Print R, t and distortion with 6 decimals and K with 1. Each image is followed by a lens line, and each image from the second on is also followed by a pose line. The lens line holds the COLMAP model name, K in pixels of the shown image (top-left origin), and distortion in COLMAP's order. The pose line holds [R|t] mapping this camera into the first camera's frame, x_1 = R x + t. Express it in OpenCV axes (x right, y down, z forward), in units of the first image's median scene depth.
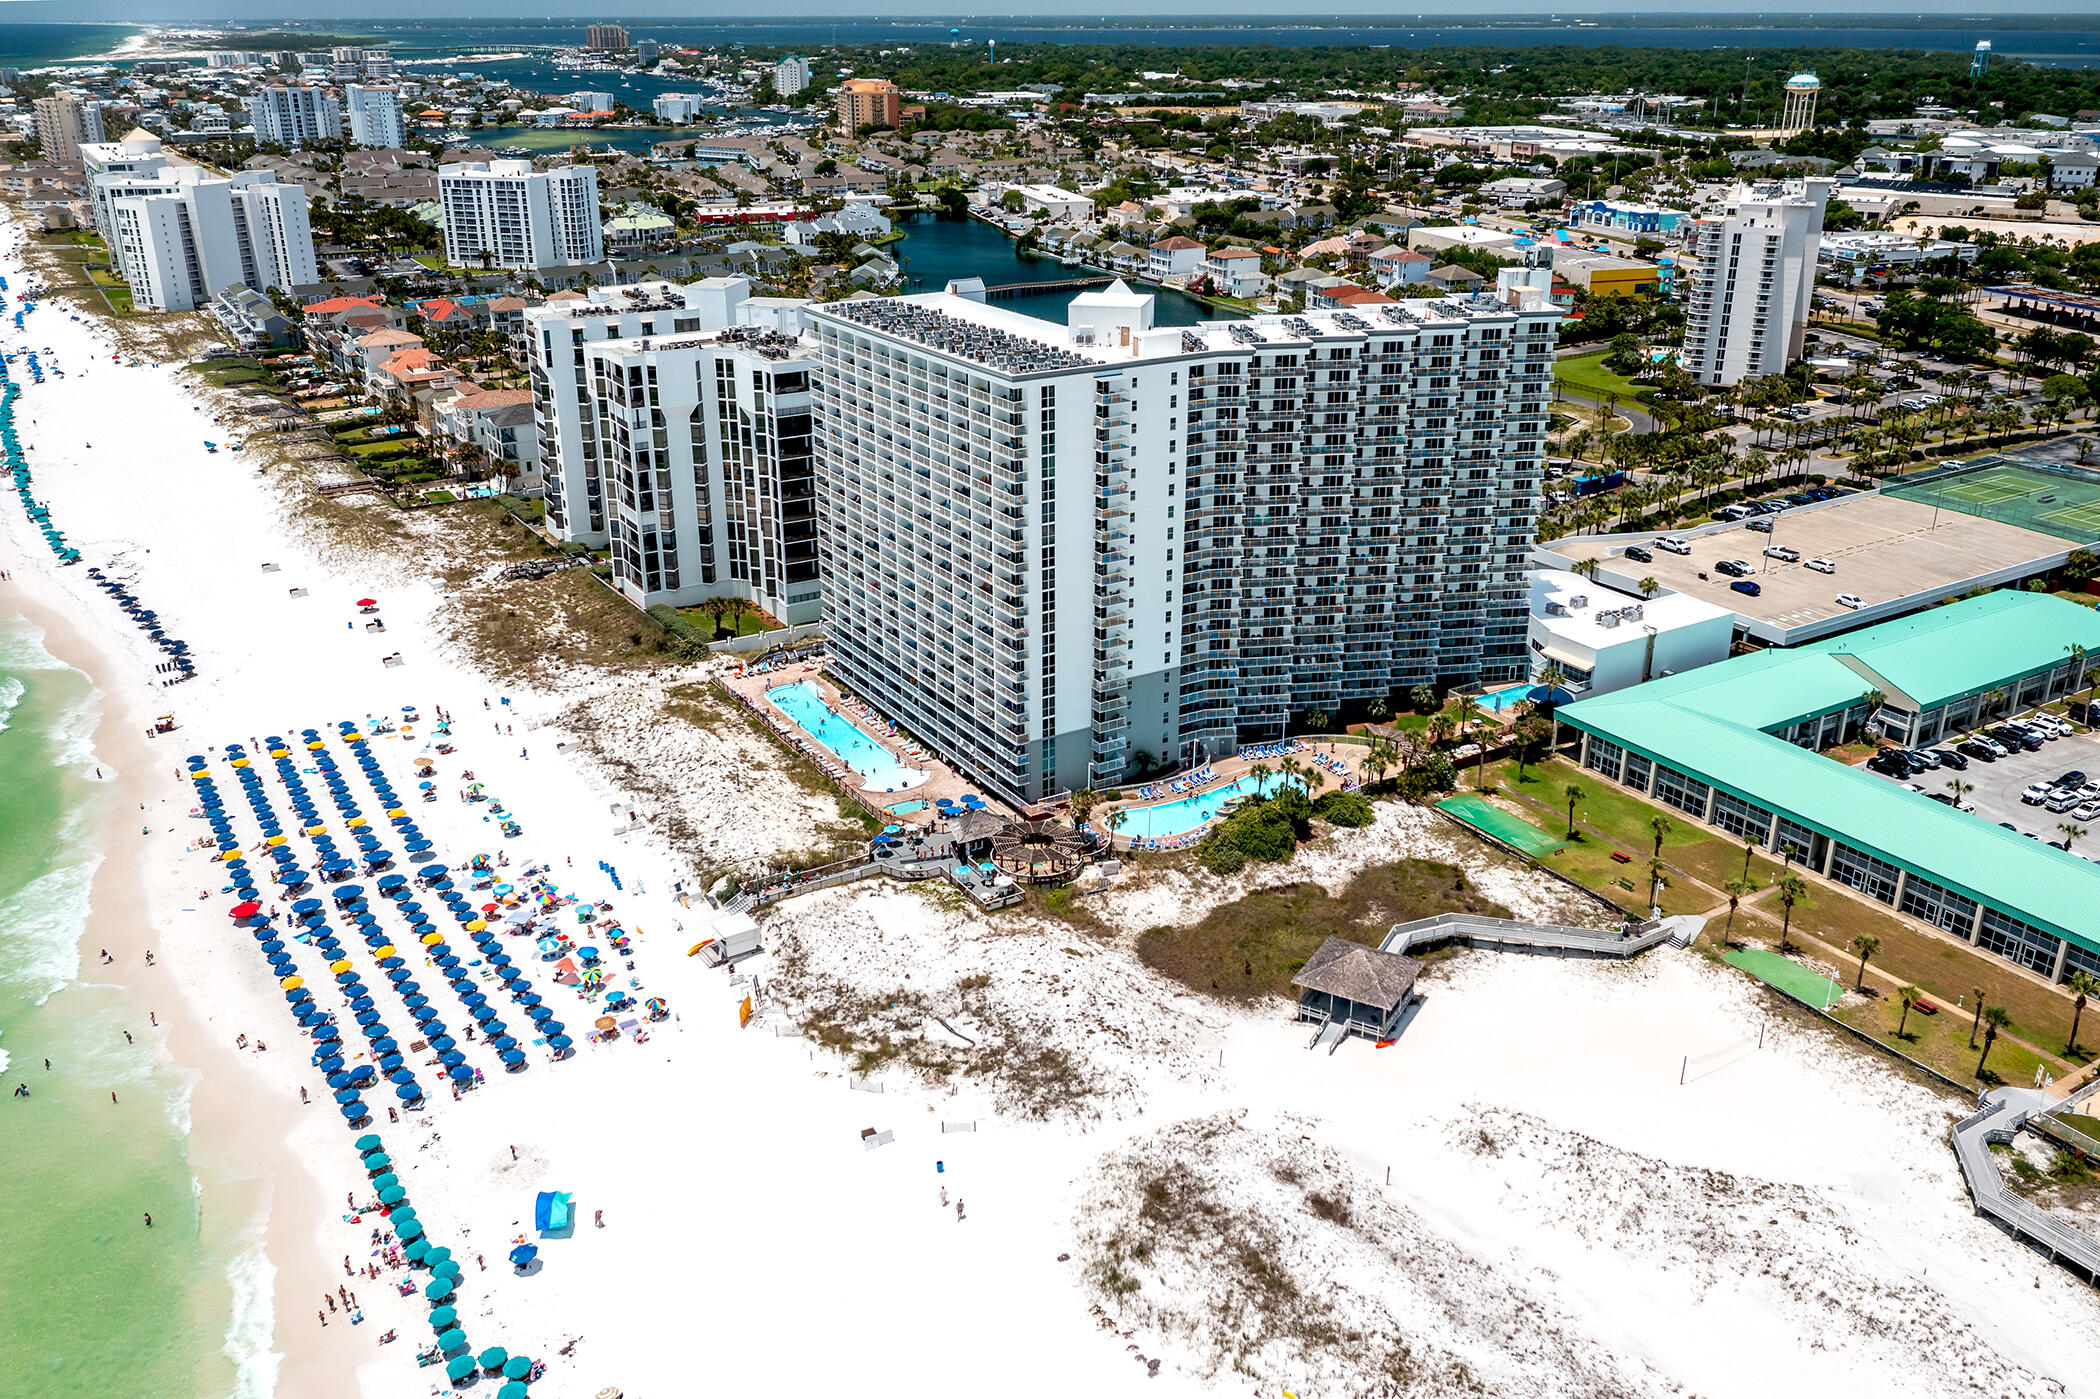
lens RADIAL K [[1692.1, 0, 1050.2], [0, 1692.1, 693.7], [0, 0, 1]] dist [-0.011716, 0.007005]
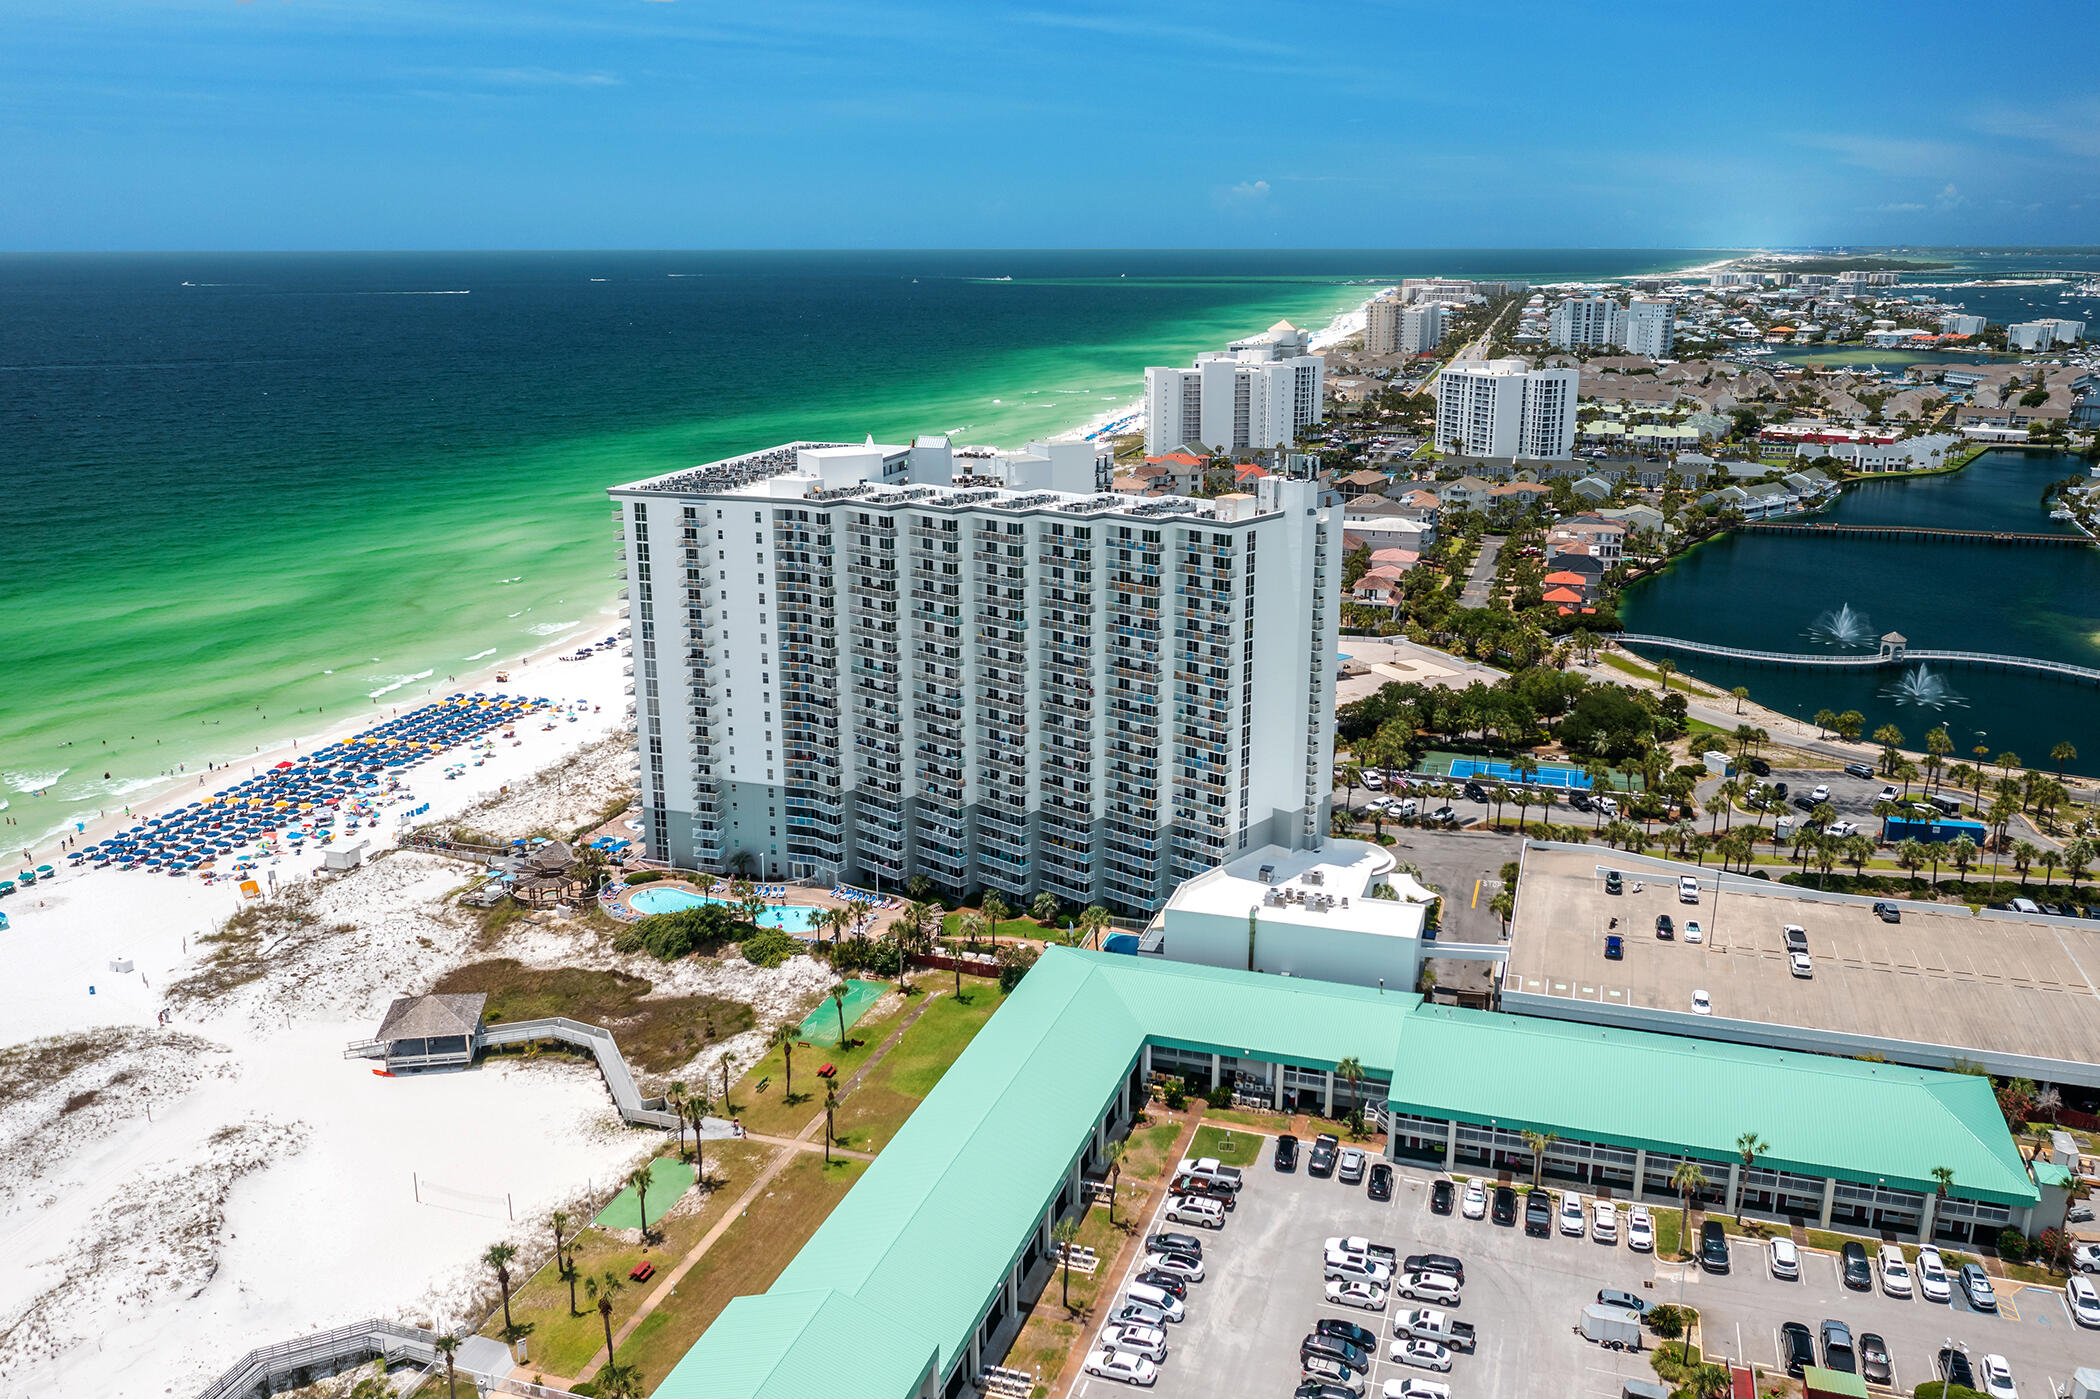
lens RADIAL K [[1660.9, 0, 1050.0], [0, 1660.9, 699.5], [0, 0, 1]] dist [-0.008028, 0.004097]
pose [[0.645207, 0.202363, -0.736721, 0.890794], [-0.284400, 0.958600, 0.014237, -0.123764], [0.709102, 0.200337, 0.676047, 0.371145]]
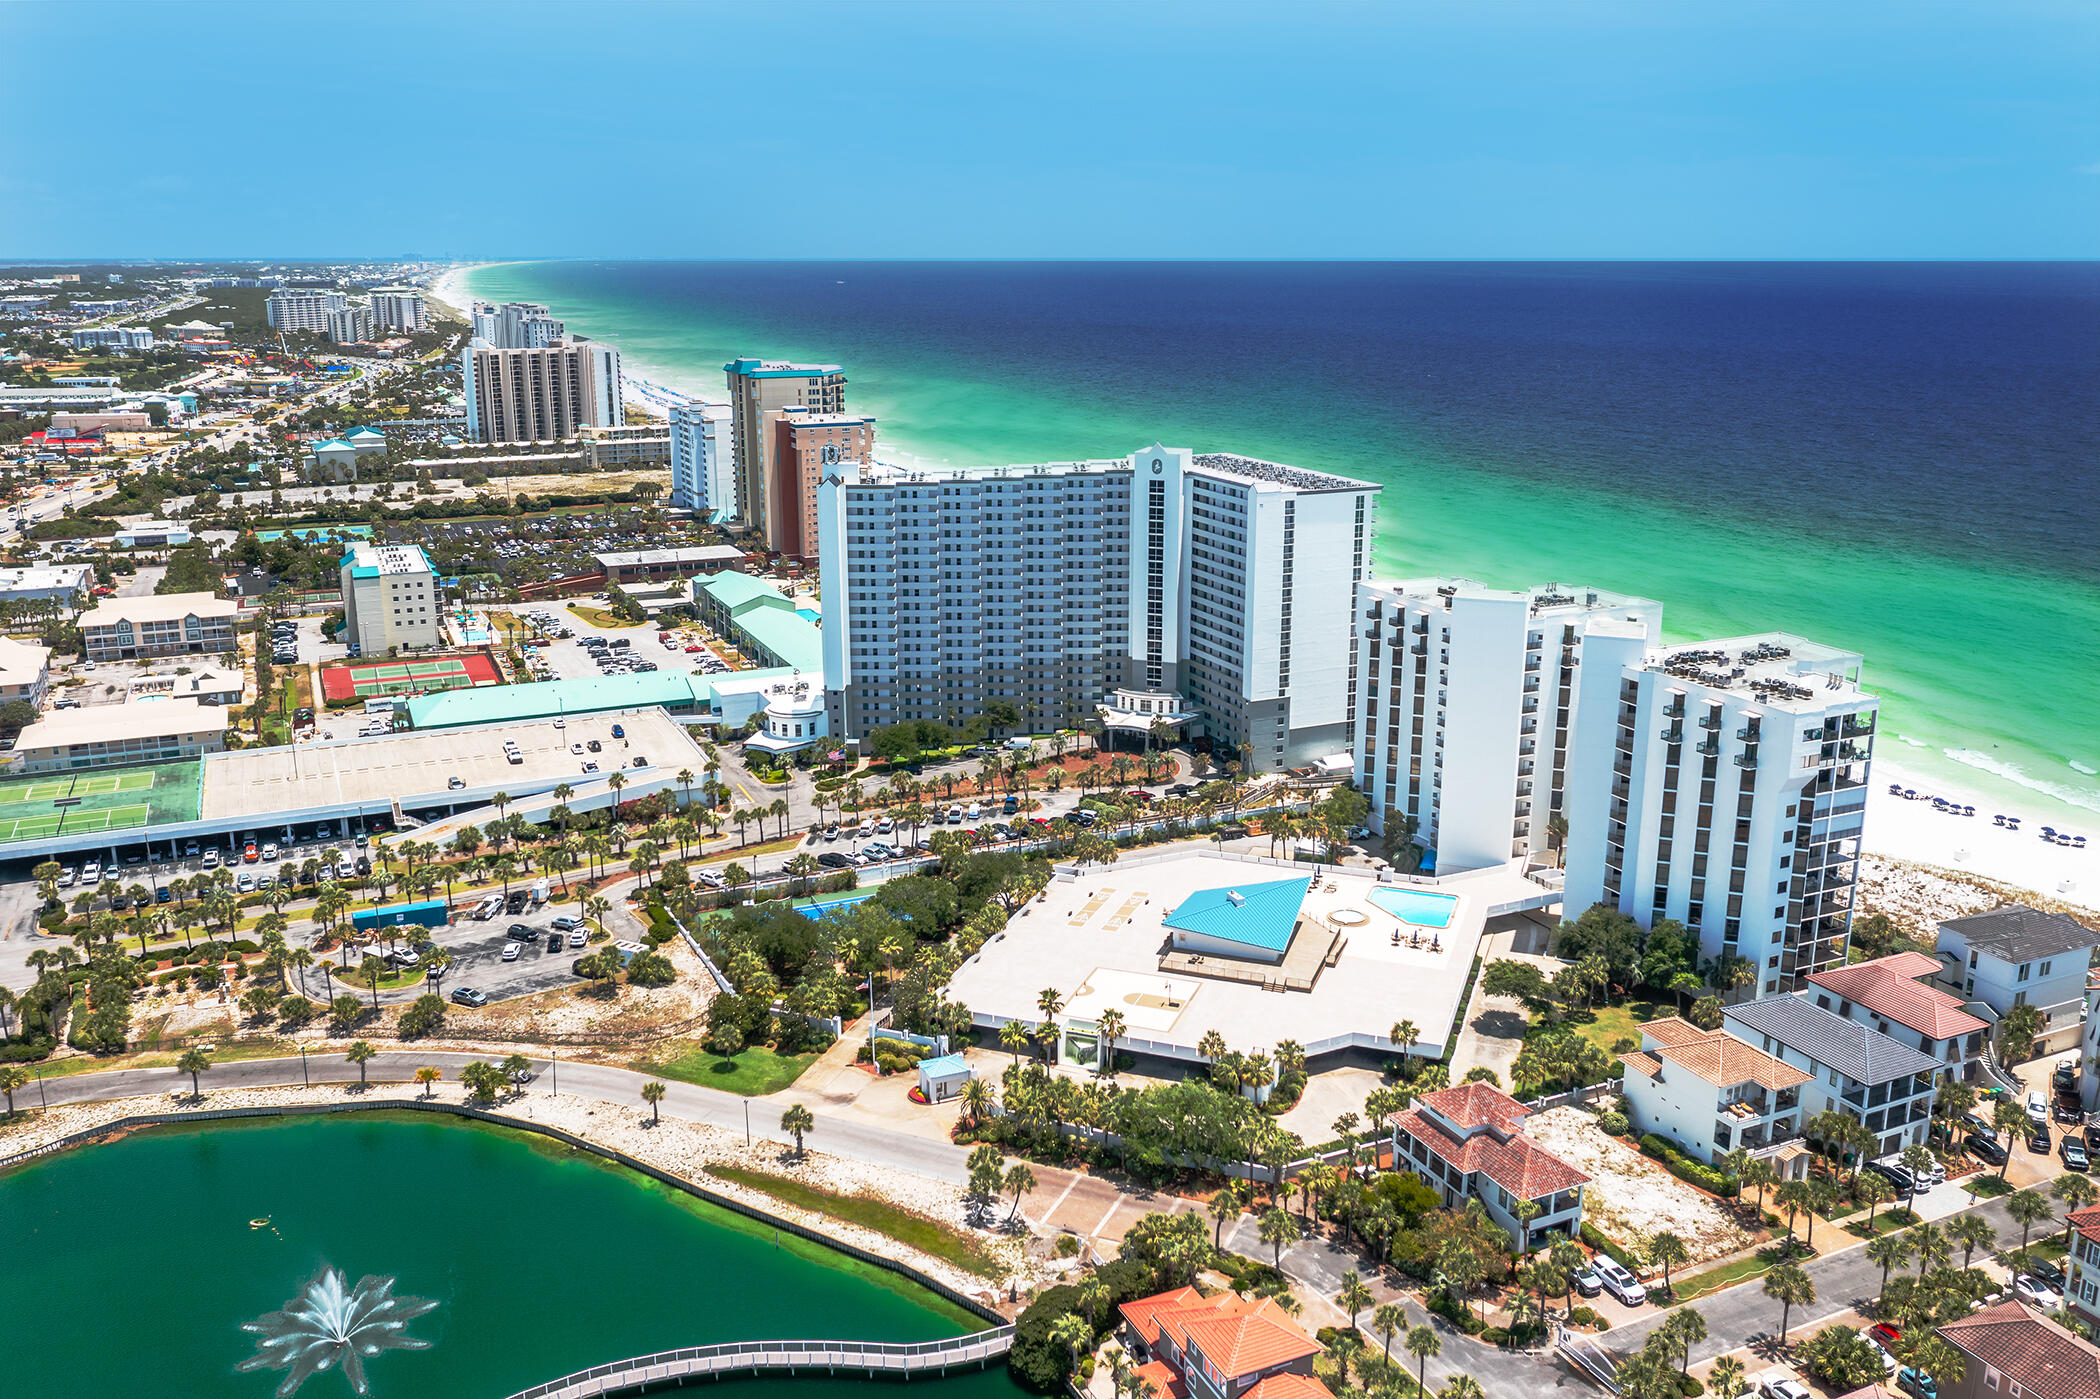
lens RADIAL K [[1692.1, 0, 1050.2], [0, 1692.1, 693.7], [0, 0, 1]] dist [-0.011716, 0.007005]
pose [[-0.992084, -0.031887, 0.121461, -0.053566], [0.046749, 0.803921, 0.592896, -0.925287], [-0.116550, 0.593881, -0.796066, 2.242749]]
